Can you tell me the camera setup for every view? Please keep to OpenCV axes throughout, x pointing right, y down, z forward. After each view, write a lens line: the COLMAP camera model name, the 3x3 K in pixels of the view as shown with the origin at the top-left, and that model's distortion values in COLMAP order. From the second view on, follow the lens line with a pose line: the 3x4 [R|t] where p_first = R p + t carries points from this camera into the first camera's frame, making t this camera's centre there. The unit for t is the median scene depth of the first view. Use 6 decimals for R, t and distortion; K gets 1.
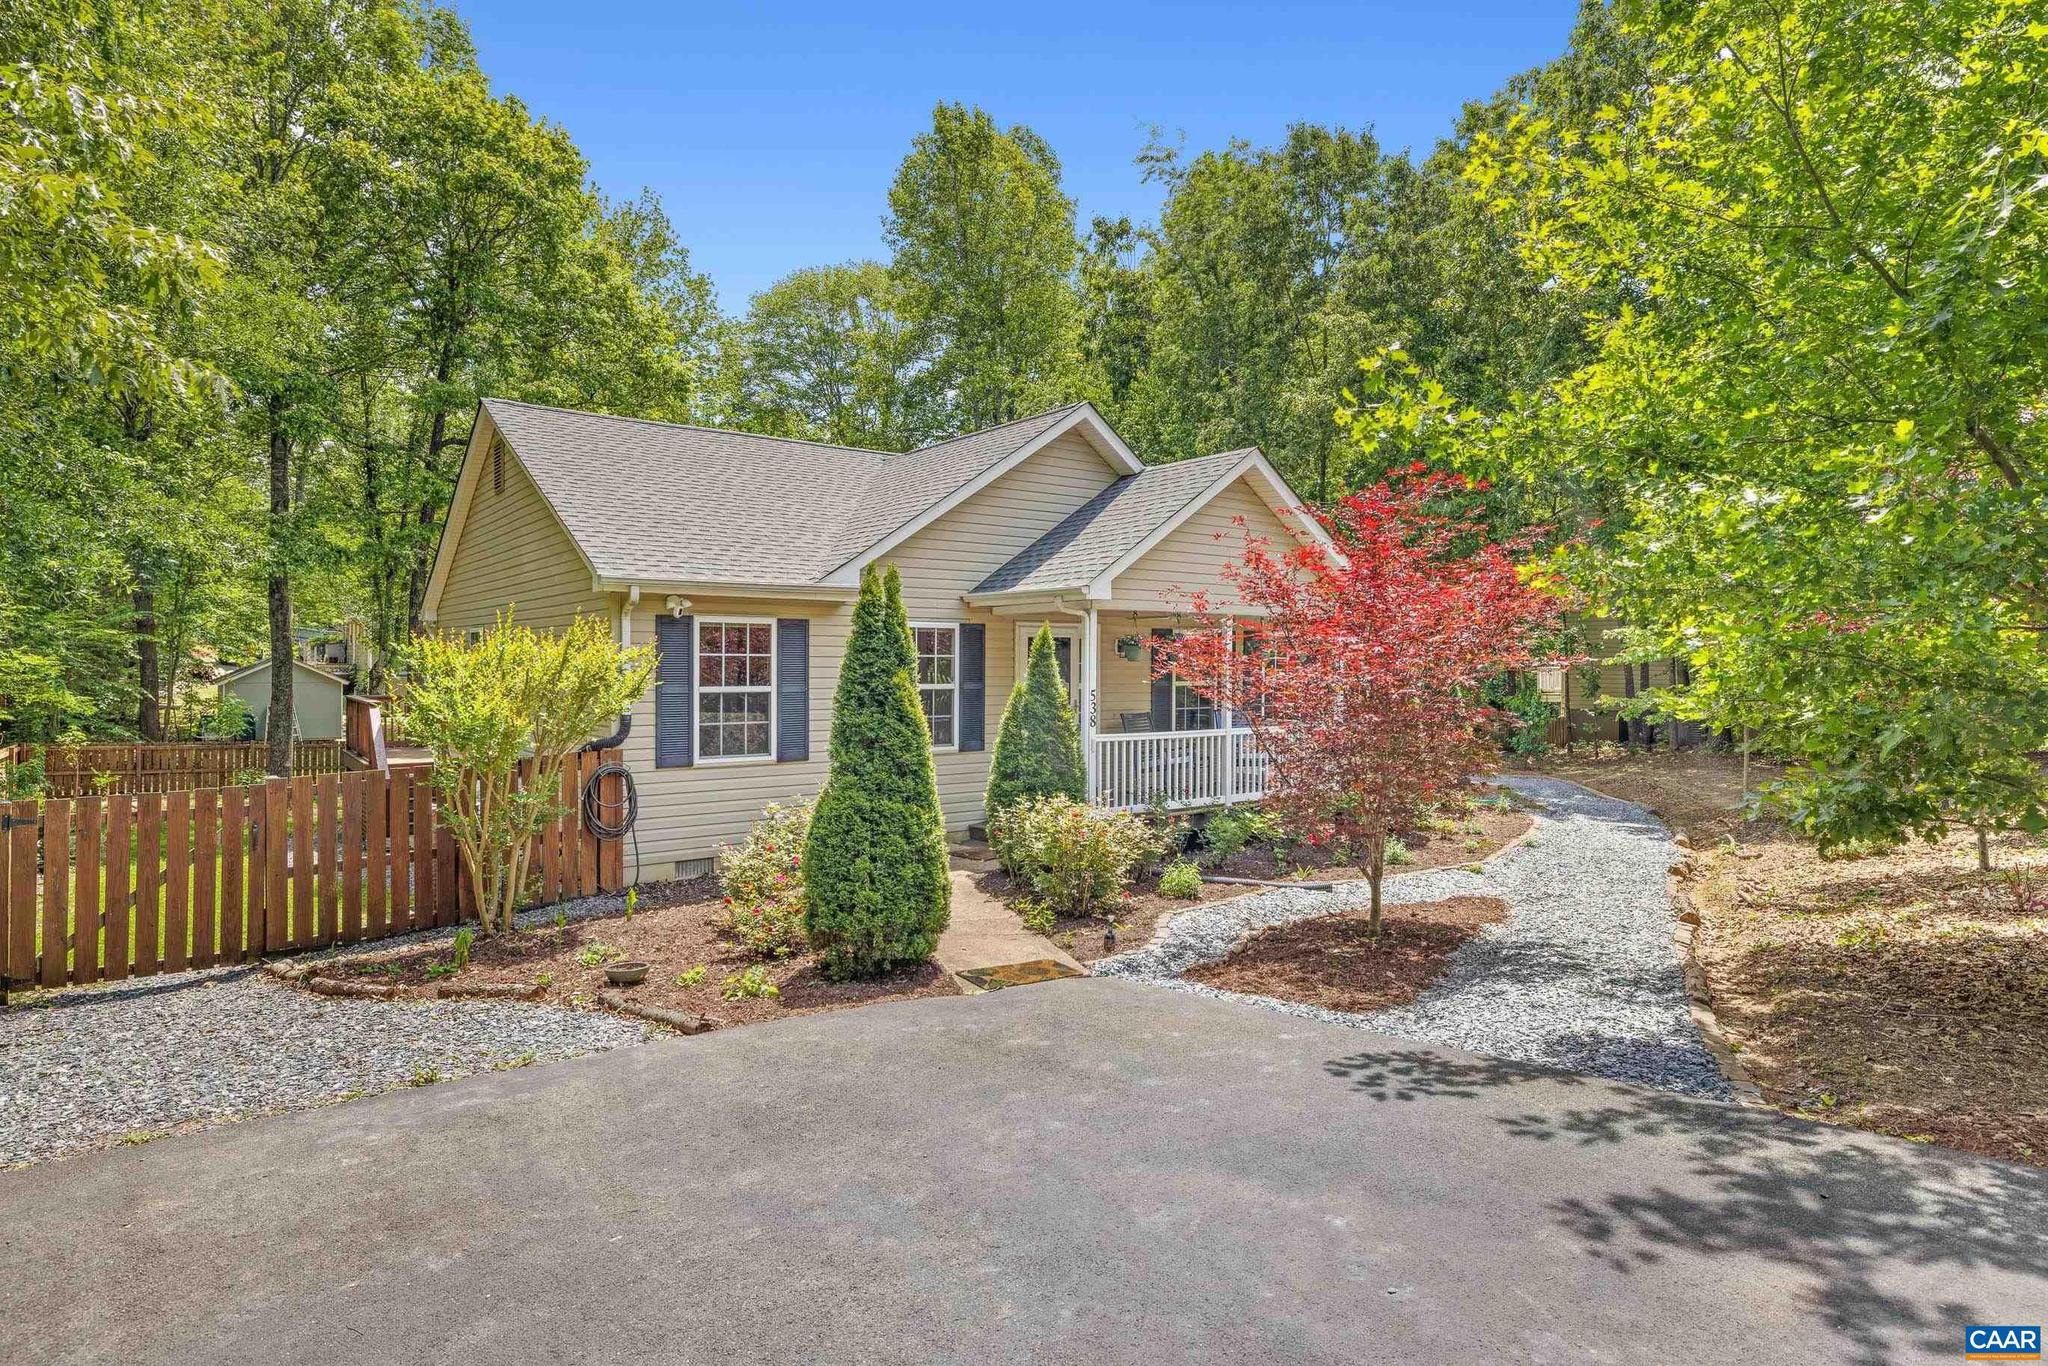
lens RADIAL K [[1128.0, 0, 1021.8], [0, 1128.0, 661.6], [0, 0, 1]] dist [0.002561, 0.000134]
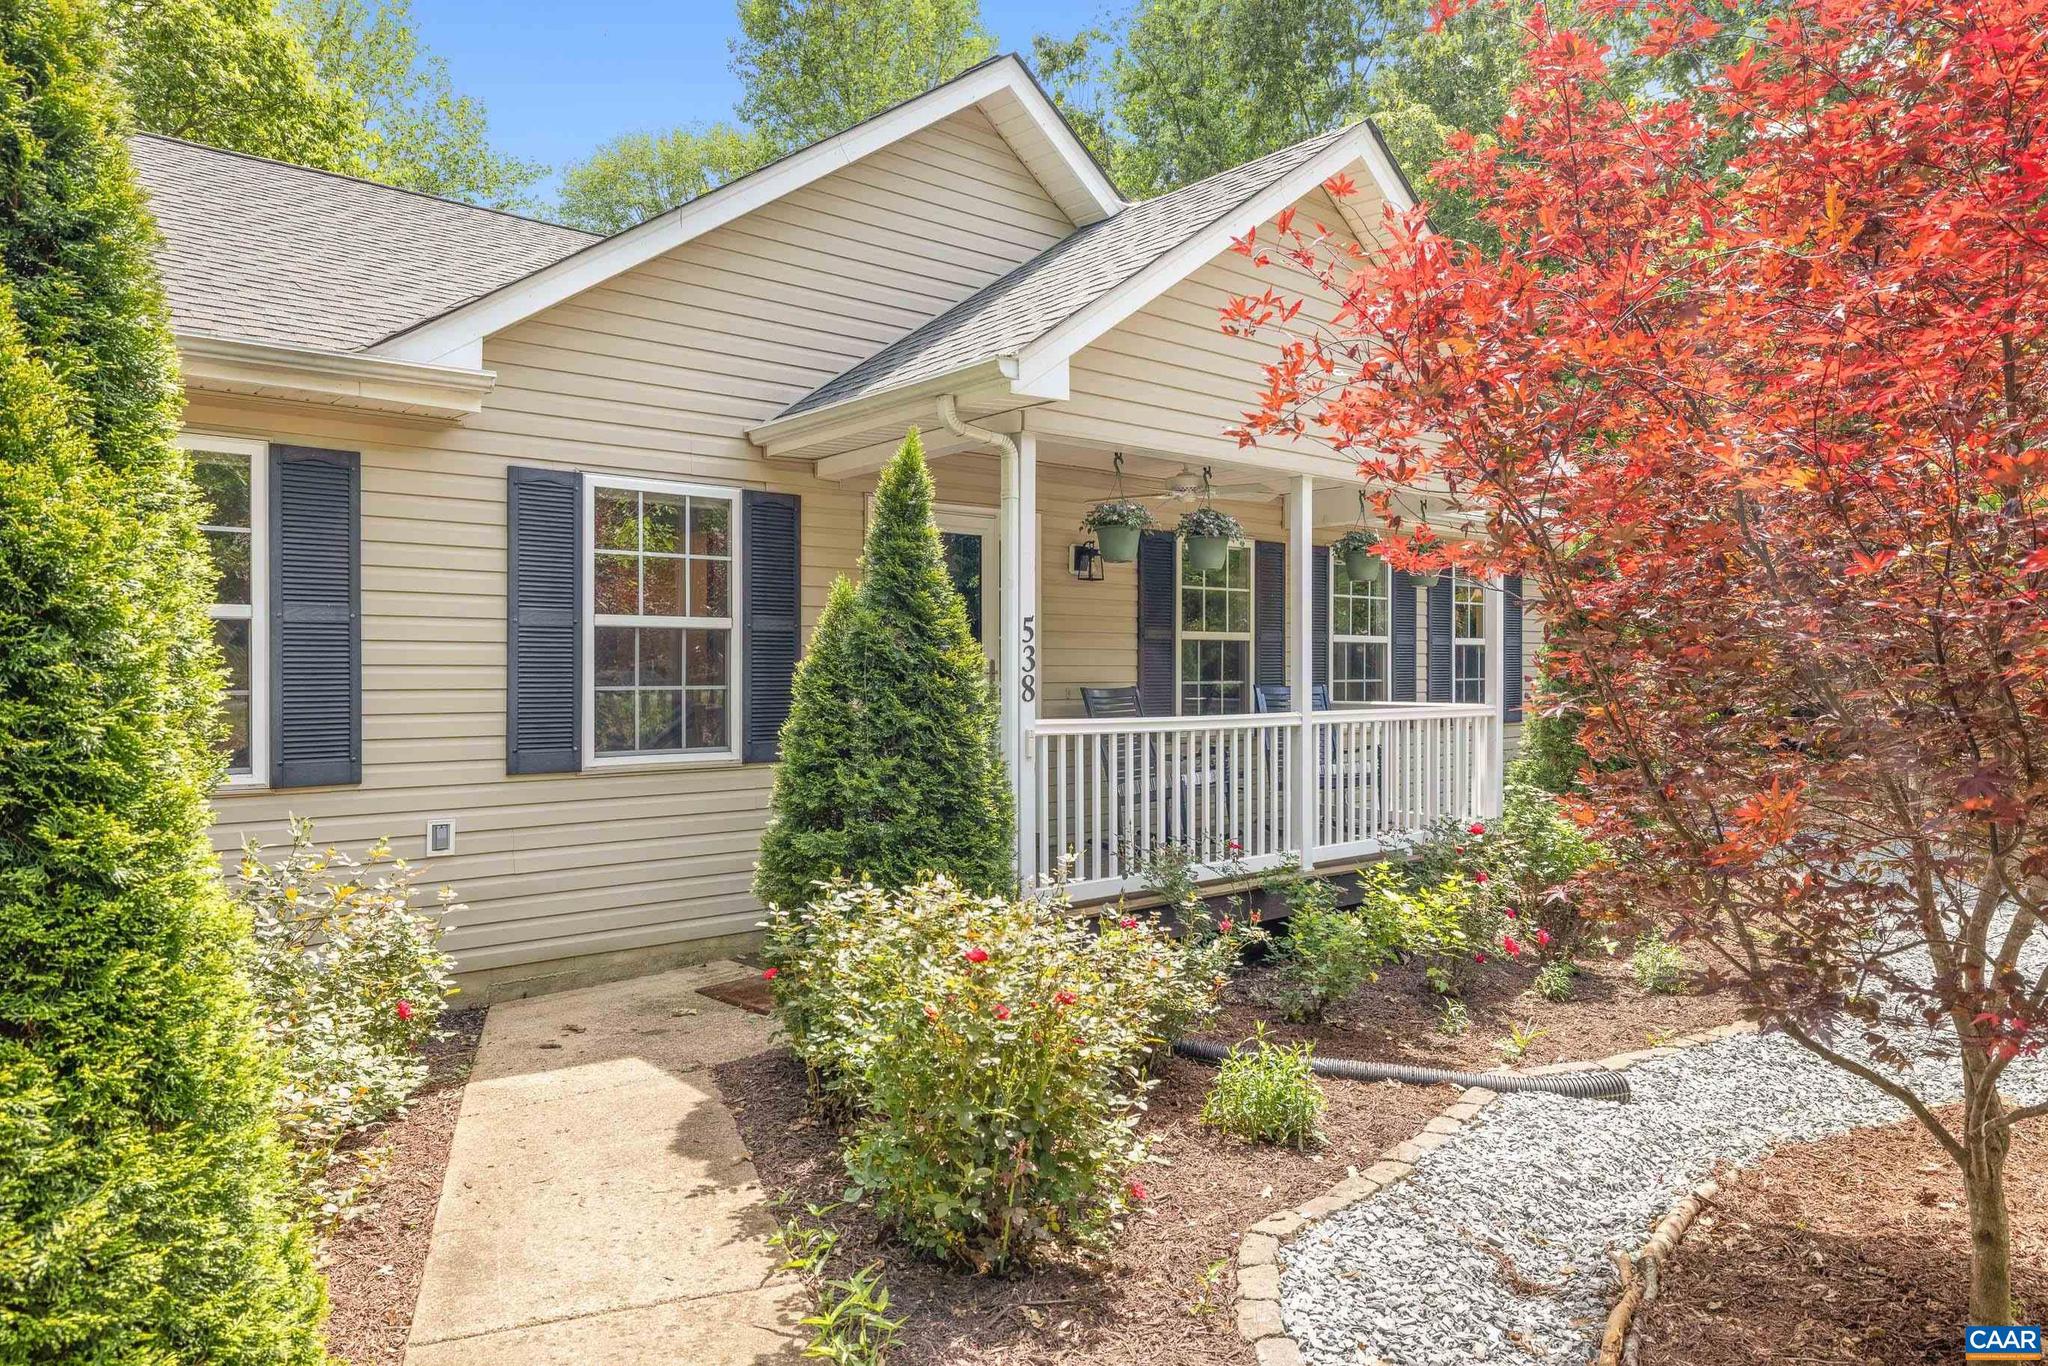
lens RADIAL K [[1300.1, 0, 1027.4], [0, 1300.1, 684.5], [0, 0, 1]] dist [-0.023137, 0.010085]
pose [[0.997744, -0.006622, 0.066801, 0.028606], [0.005944, 0.999929, 0.010336, 0.045505], [-0.066864, -0.009916, 0.997713, 0.485763]]
